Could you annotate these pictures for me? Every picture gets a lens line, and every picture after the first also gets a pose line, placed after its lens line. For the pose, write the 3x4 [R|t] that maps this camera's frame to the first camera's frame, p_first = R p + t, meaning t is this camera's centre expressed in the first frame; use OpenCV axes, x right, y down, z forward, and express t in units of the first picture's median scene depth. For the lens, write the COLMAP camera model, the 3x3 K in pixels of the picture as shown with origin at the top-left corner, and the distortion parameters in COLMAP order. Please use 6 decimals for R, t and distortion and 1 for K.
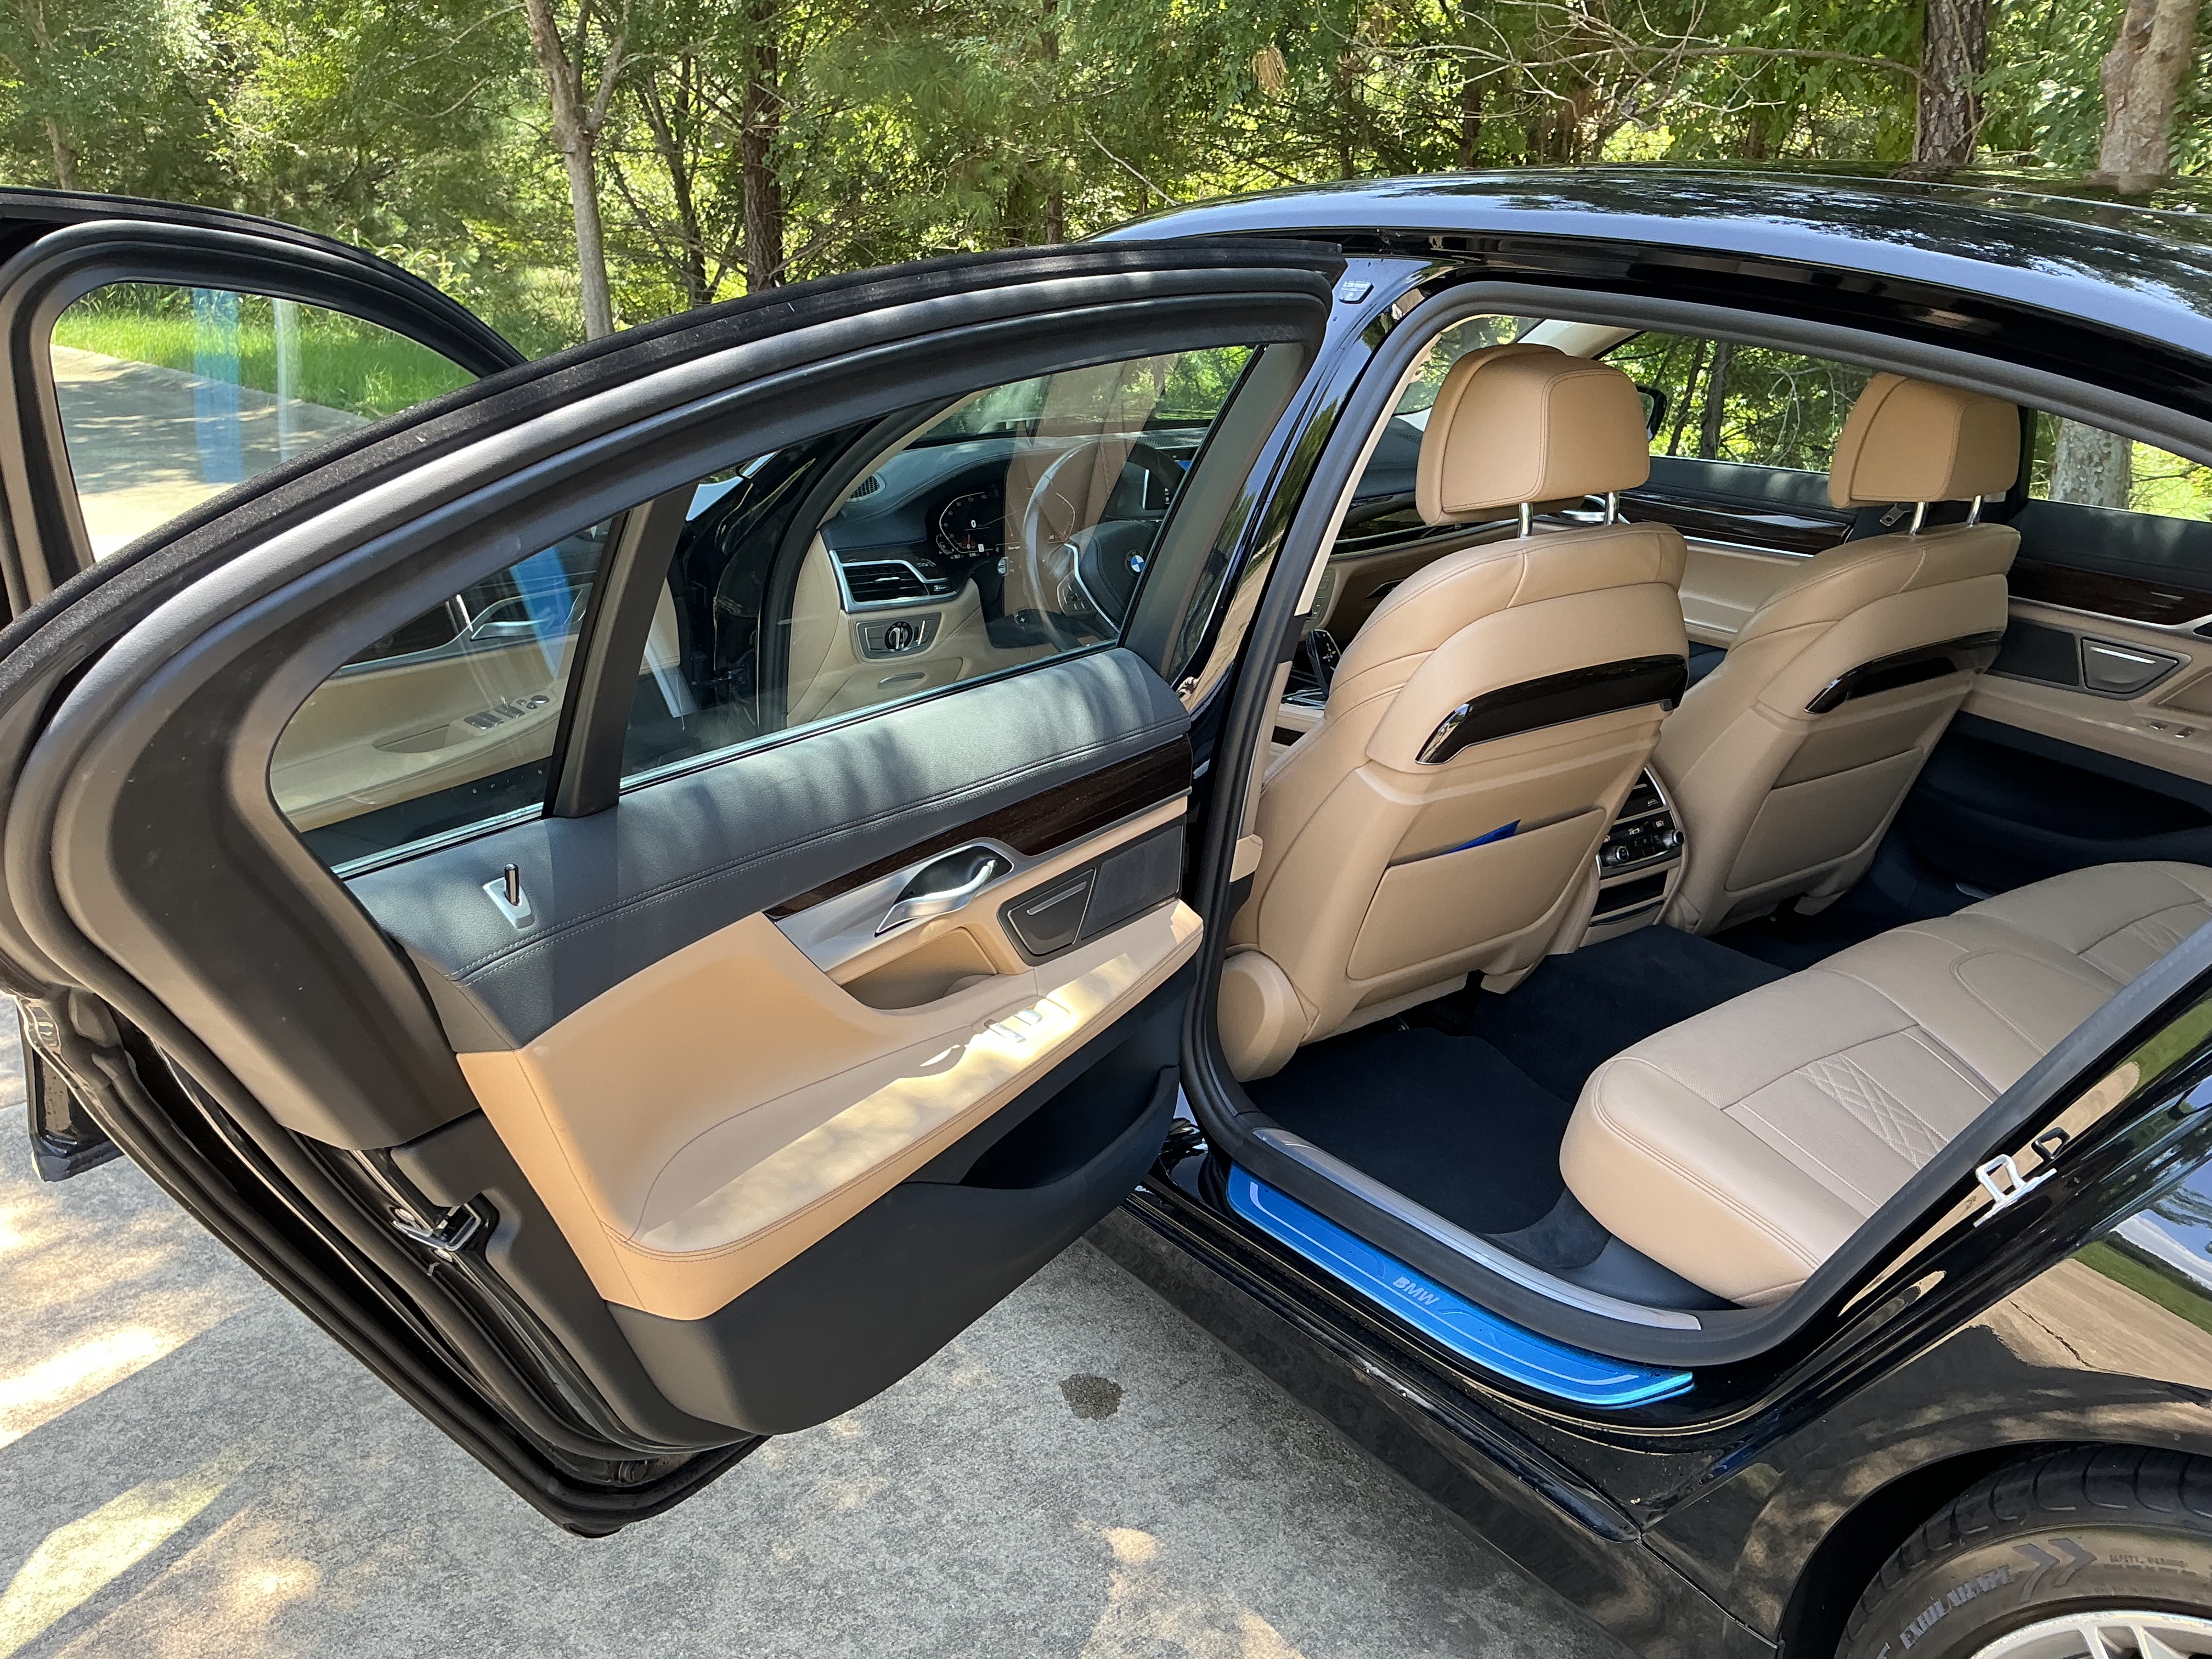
lens RADIAL K [[1834.5, 0, 1106.5], [0, 1834.5, 800.1], [0, 0, 1]] dist [0.089233, -0.202995]
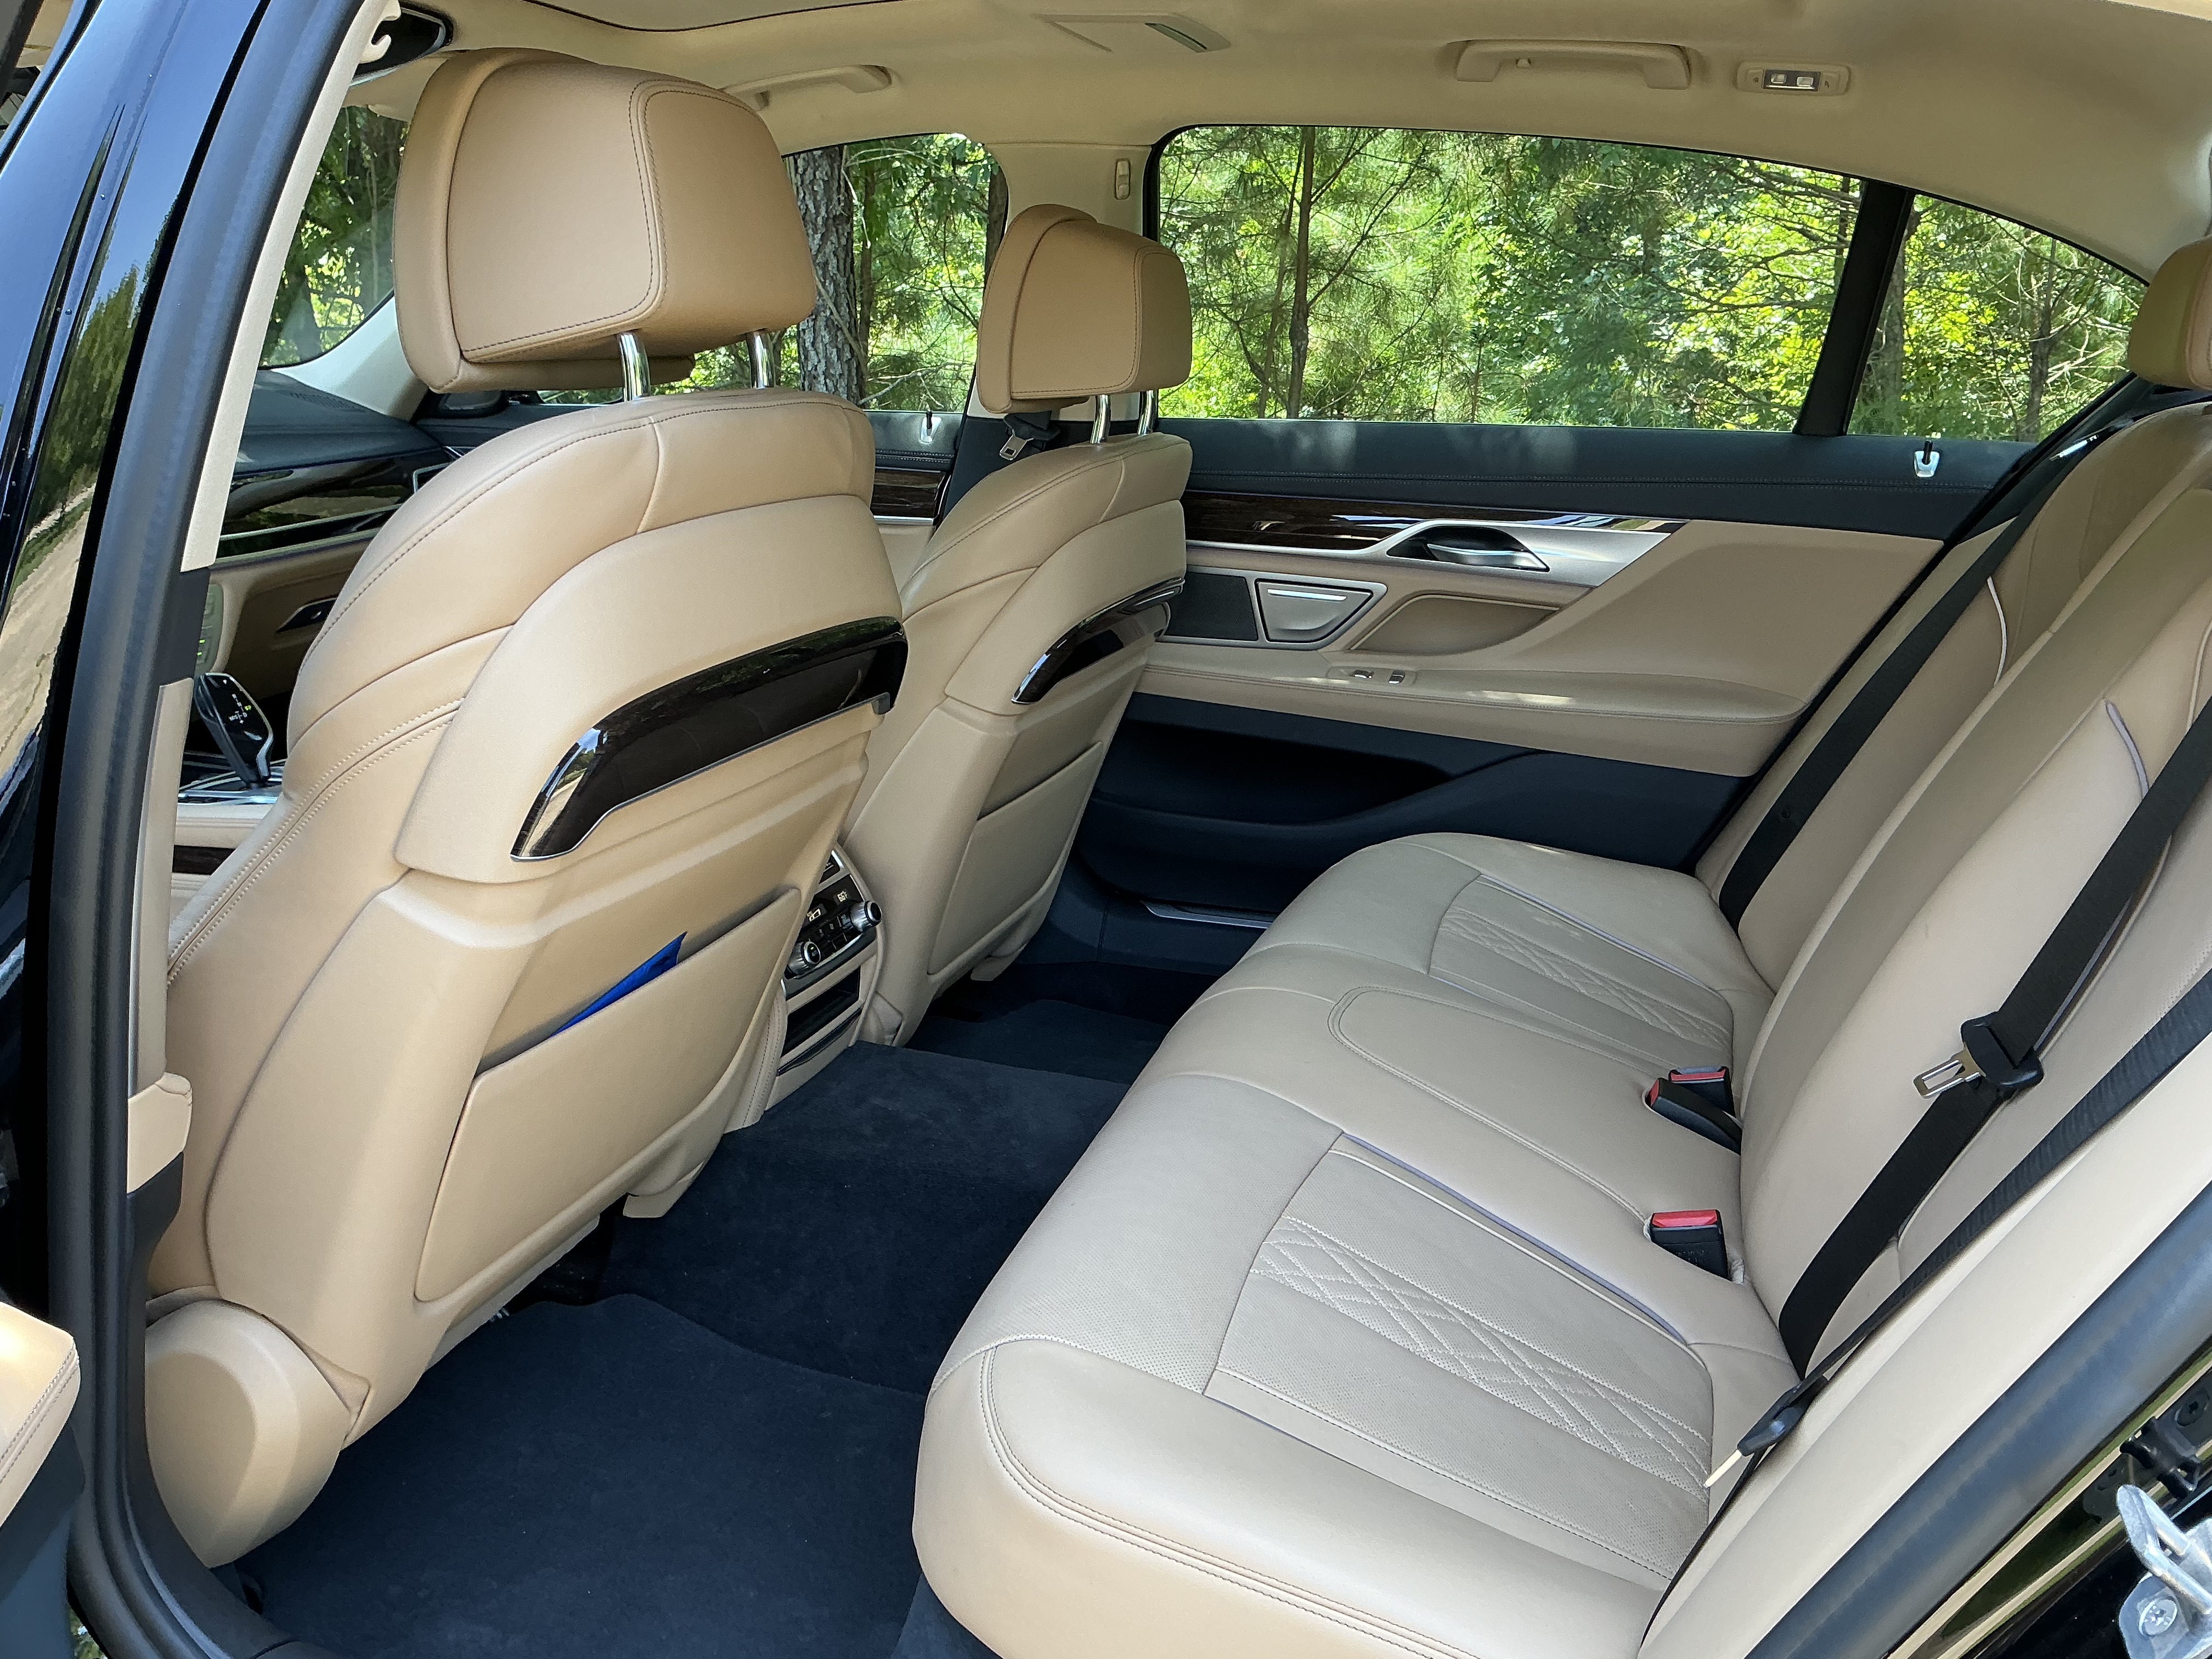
lens RADIAL K [[1834.5, 0, 1106.5], [0, 1834.5, 800.1], [0, 0, 1]] dist [0.089233, -0.202995]
pose [[0.834478, -0.146837, 0.531116, 0.033475], [0.169933, 0.985441, 0.005449, -0.009233], [-0.524184, 0.085707, 0.847281, 0.394452]]
